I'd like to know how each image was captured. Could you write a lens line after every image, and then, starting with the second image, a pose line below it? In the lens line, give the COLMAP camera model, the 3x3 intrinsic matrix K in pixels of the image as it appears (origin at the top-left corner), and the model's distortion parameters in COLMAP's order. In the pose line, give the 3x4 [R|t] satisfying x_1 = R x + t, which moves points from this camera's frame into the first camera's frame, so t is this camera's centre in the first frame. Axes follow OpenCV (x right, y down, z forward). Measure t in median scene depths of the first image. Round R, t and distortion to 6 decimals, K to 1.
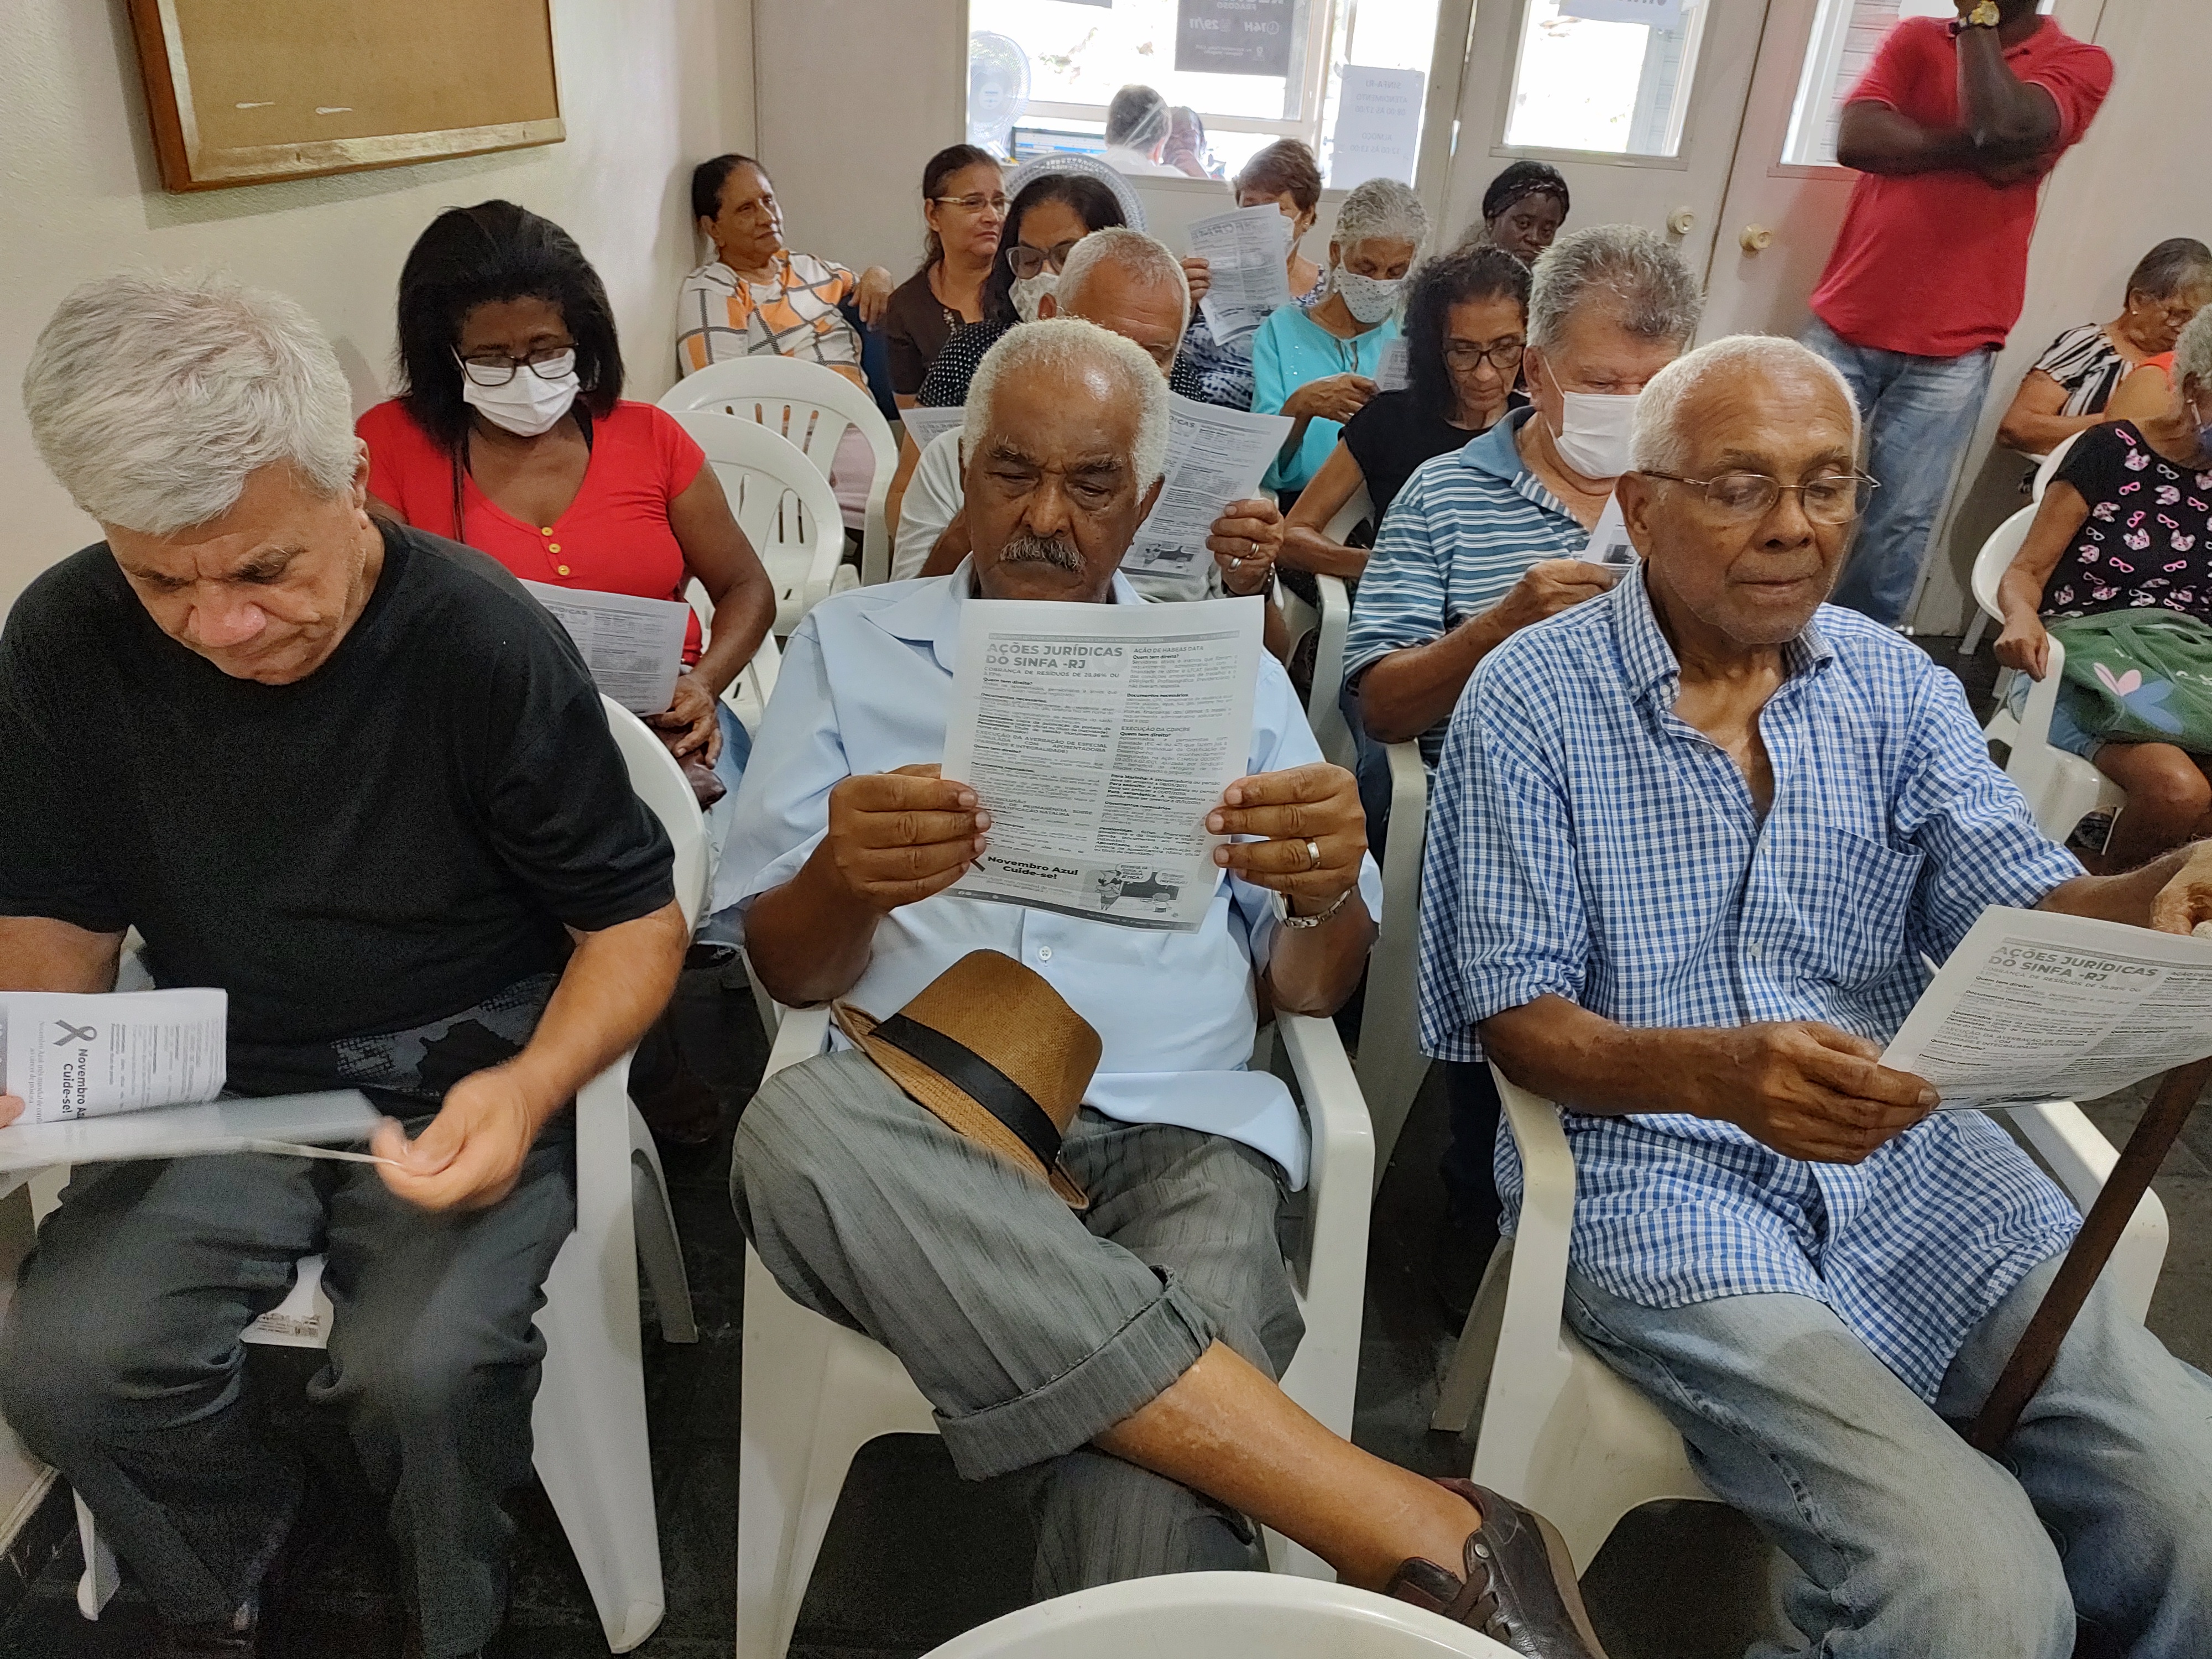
lens RADIAL K [[1563.4, 0, 1108.8], [0, 1563.4, 818.1], [0, 0, 1]] dist [0.018725, -0.014542]
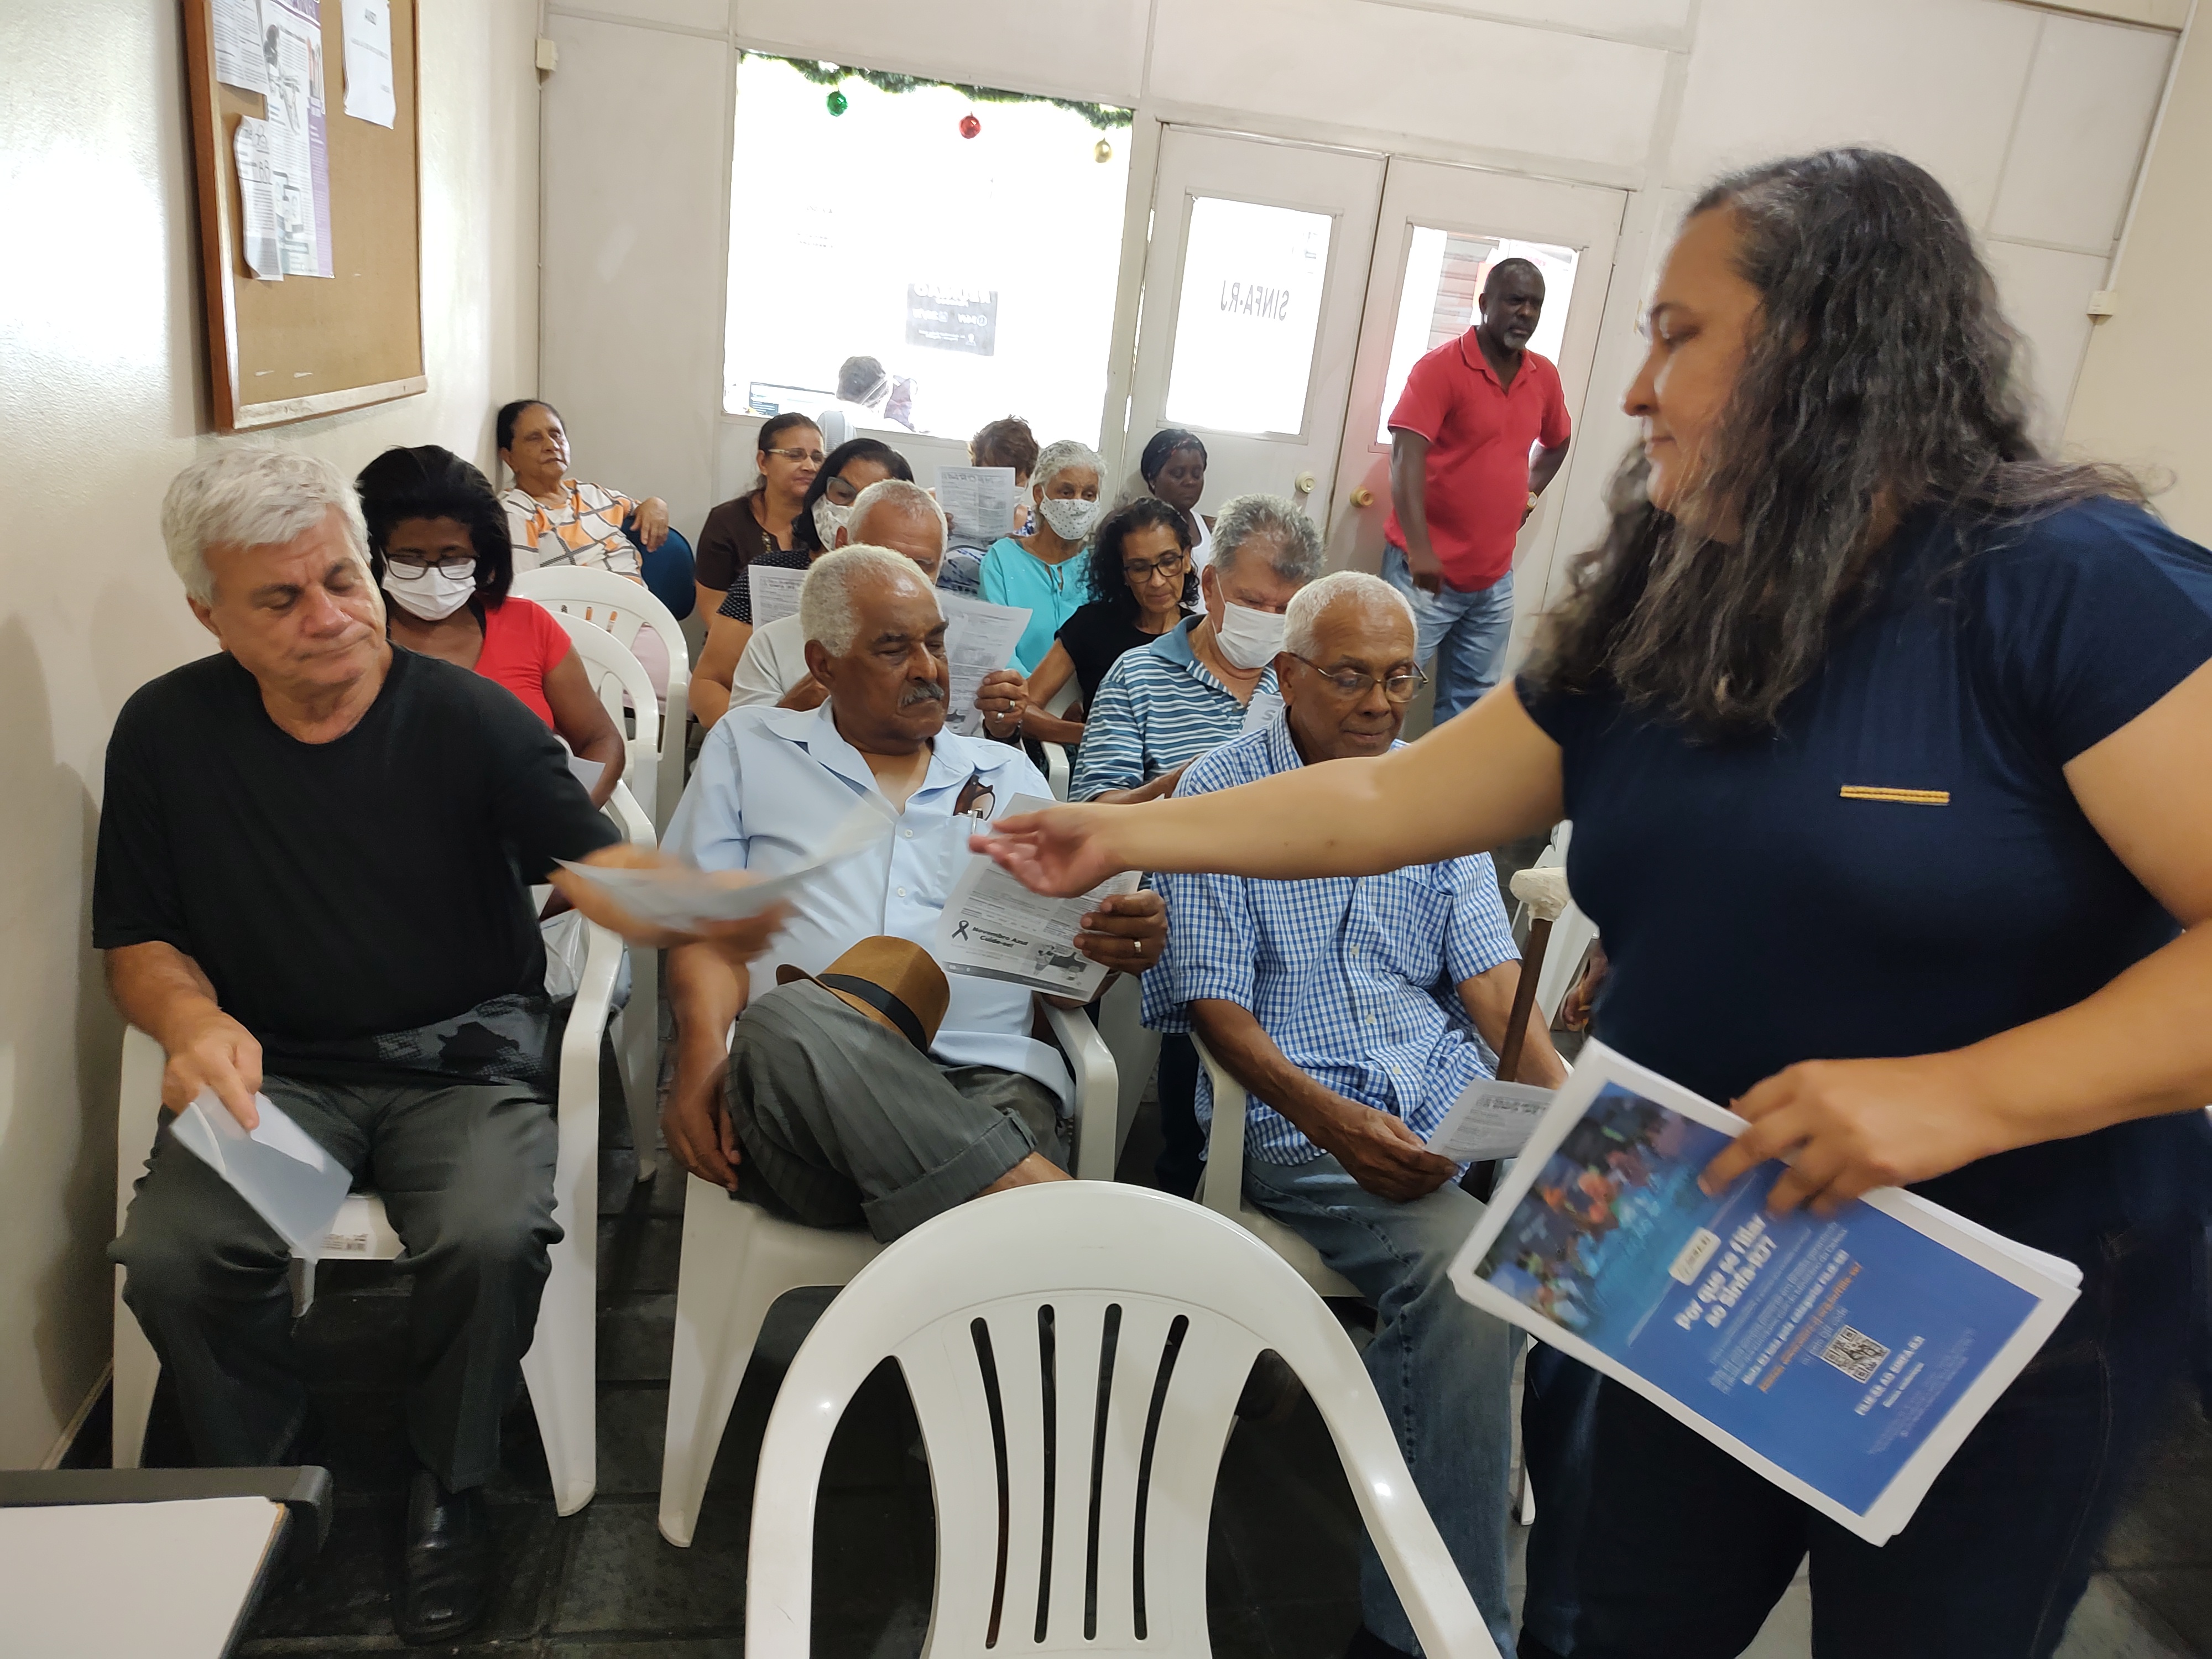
lens RADIAL K [[1563.4, 0, 1111.0], [0, 1563.4, 820.8], [0, 0, 1]] dist [0.018725, -0.014542]
pose [[0.979709, -0.008826, 0.200230, -0.090365], [0.035772, 0.990689, -0.131357, 0.104088], [-0.197206, 0.135854, 0.970903, -0.327954]]
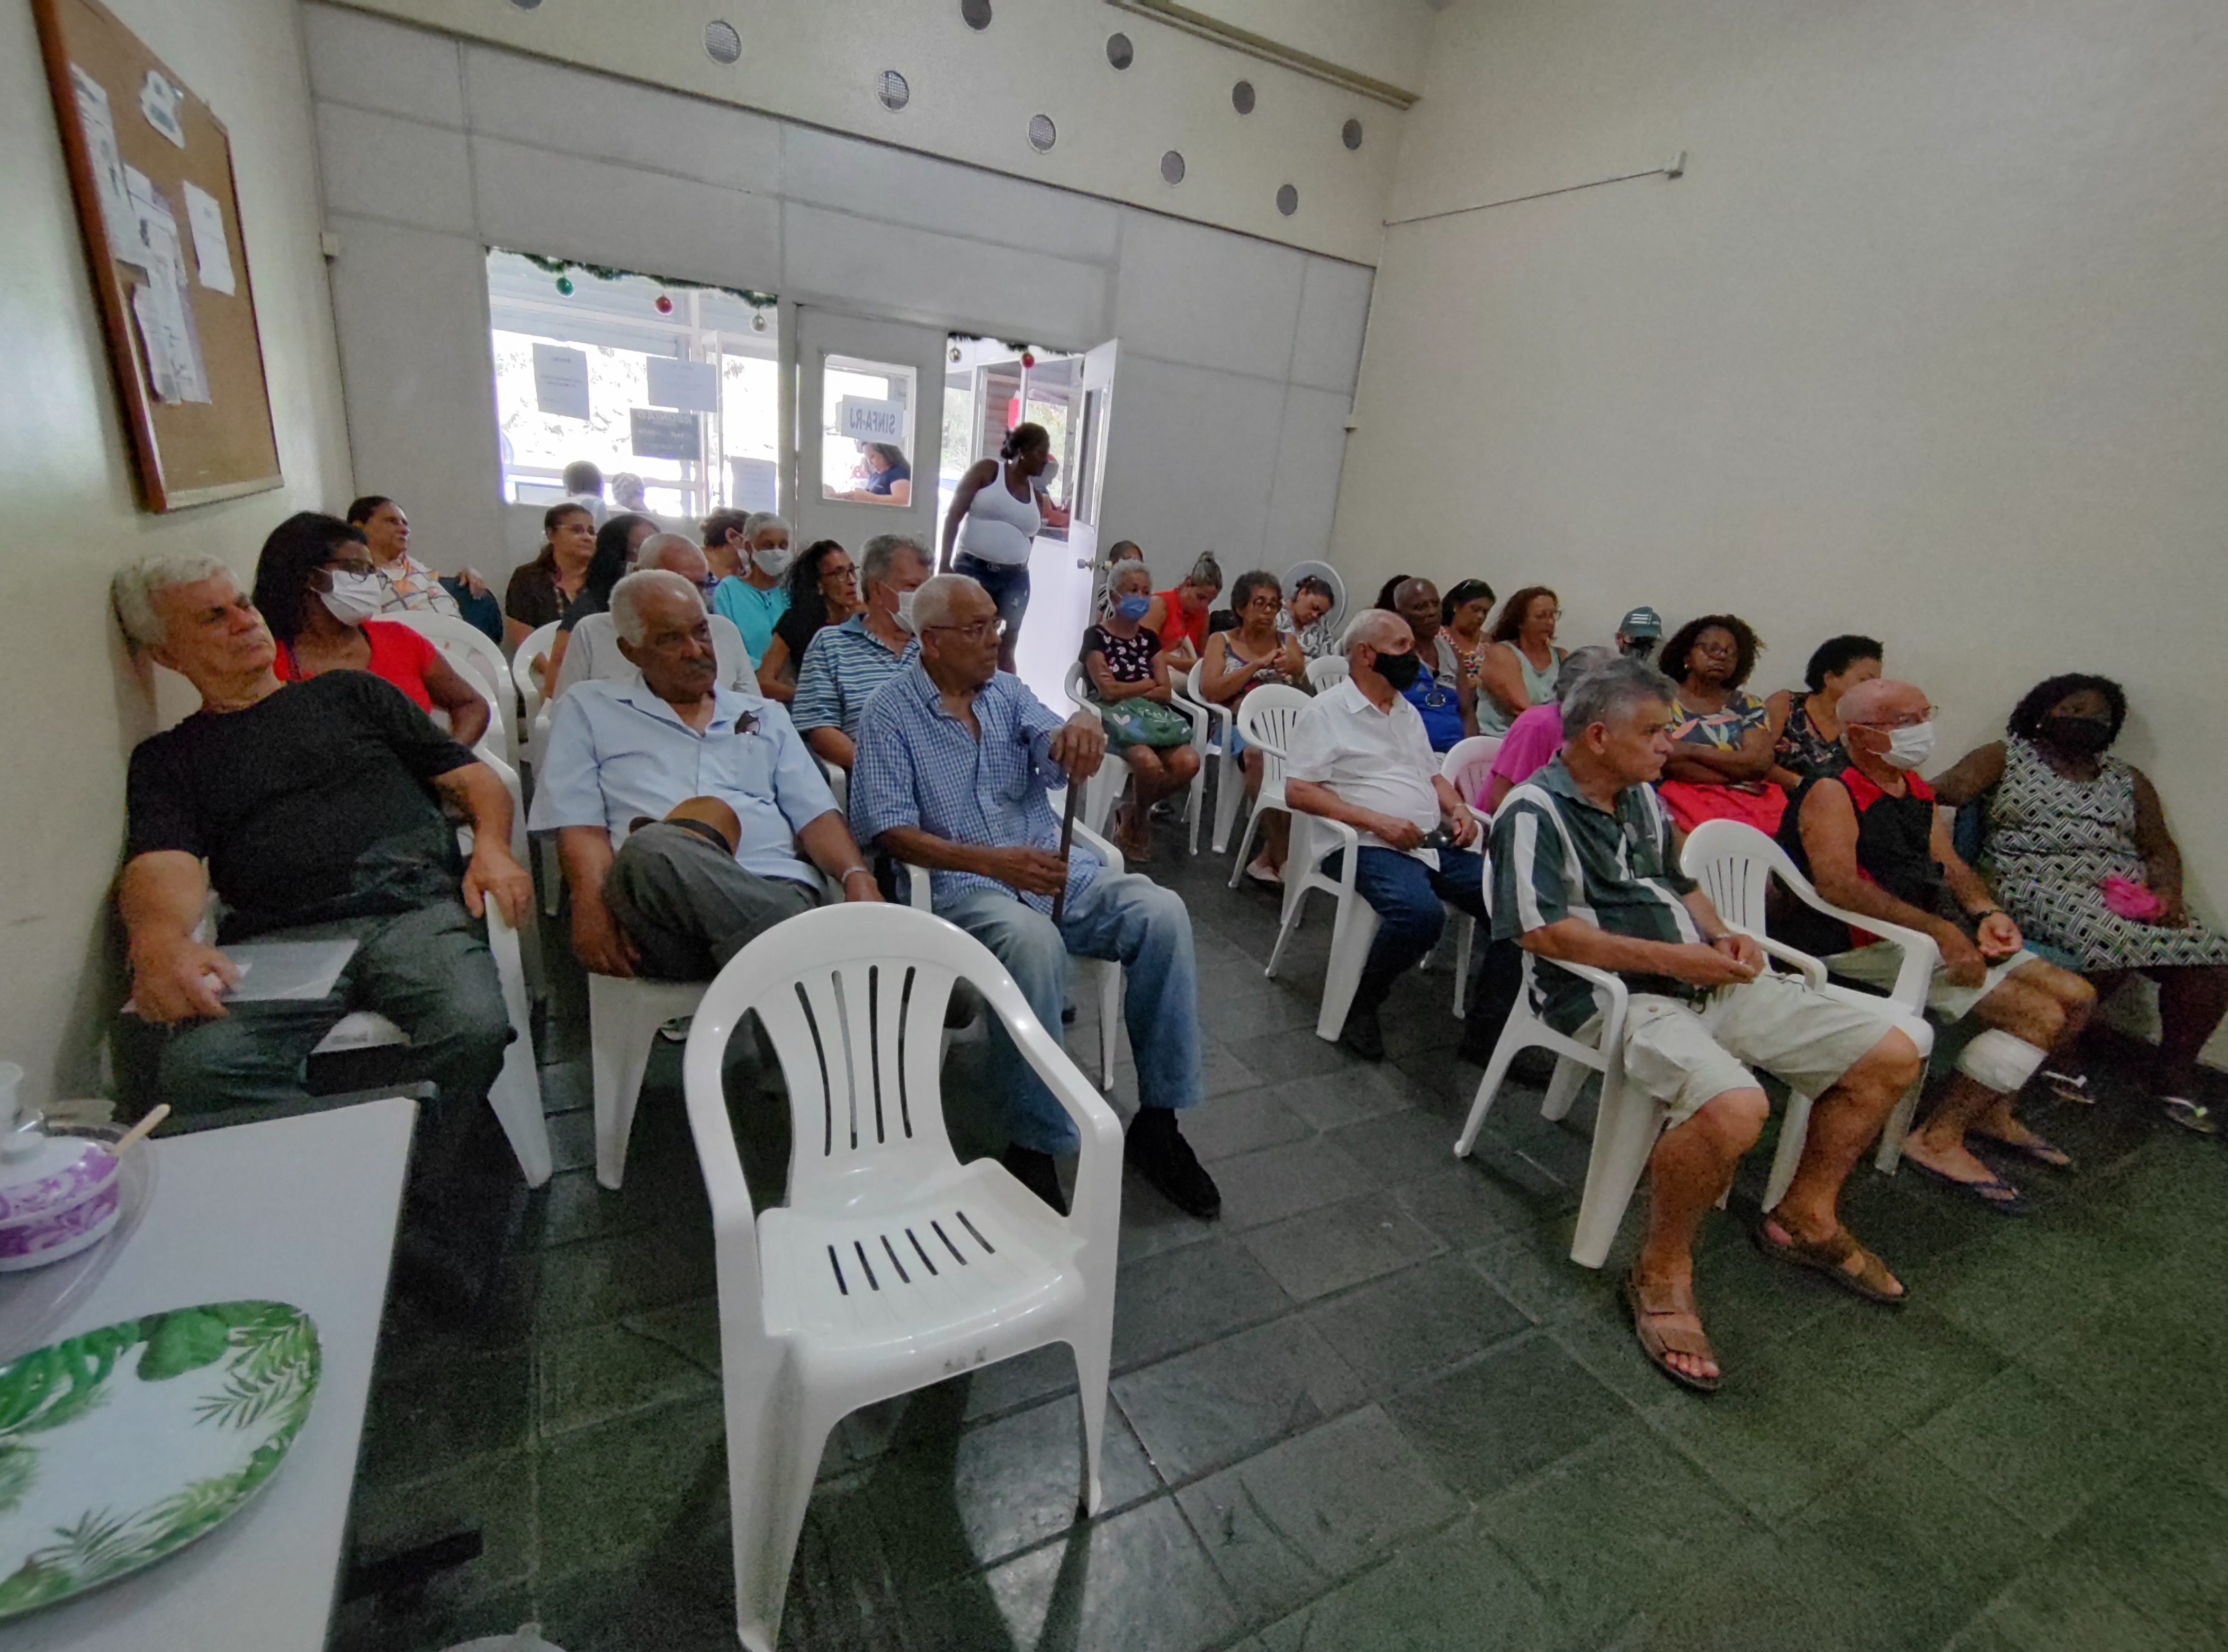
lens RADIAL K [[1018.7, 0, 1107.1], [0, 1018.7, 821.7], [0, 0, 1]] dist [-0.004343, 0.002685]
pose [[0.876762, -0.129458, 0.463173, -0.156339], [0.173722, 0.983313, -0.054007, 0.195074], [-0.448452, 0.127815, 0.884621, -0.462297]]
